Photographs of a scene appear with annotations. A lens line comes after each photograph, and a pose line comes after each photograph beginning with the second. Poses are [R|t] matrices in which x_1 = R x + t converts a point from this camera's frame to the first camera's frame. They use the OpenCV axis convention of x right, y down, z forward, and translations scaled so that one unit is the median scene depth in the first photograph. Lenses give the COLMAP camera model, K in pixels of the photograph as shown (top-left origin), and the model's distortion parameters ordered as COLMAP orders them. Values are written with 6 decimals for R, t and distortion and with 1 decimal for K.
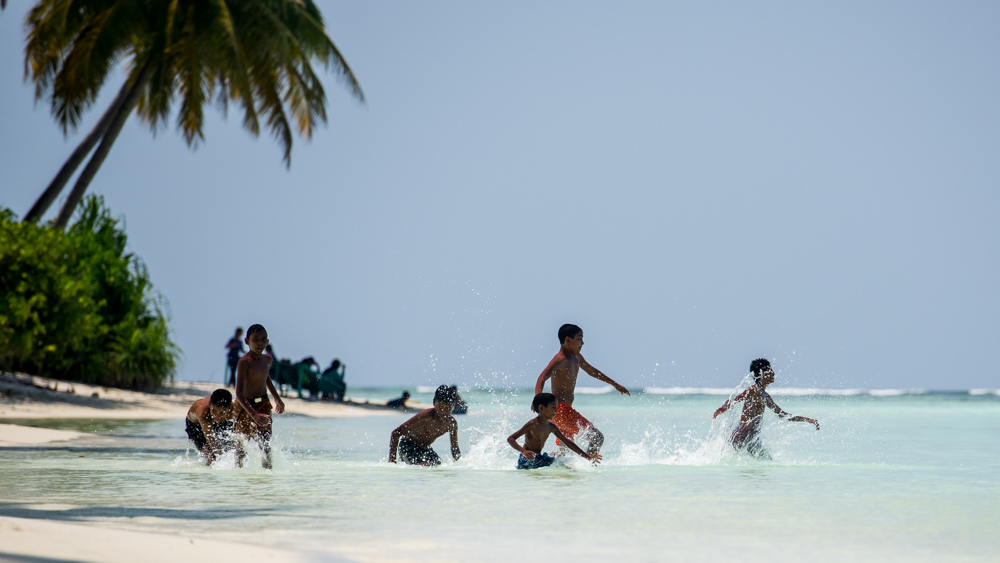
lens RADIAL K [[5625.5, 0, 497.2], [0, 5625.5, 345.1], [0, 0, 1]] dist [3.058000, 0.000000]
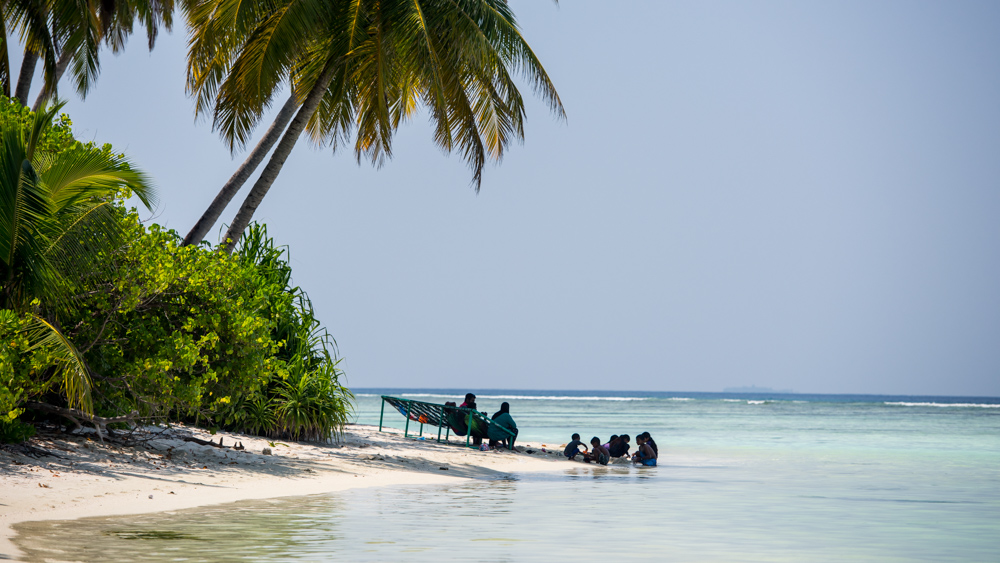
lens RADIAL K [[4381.6, 0, 500.6], [0, 4381.6, 280.5], [0, 0, 1]] dist [1.644361, 0.000000]
pose [[0.999991, 0.003922, -0.001900, -0.032380], [-0.003961, 0.999773, -0.020912, -0.002930], [0.001817, 0.020920, 0.999780, 0.323340]]
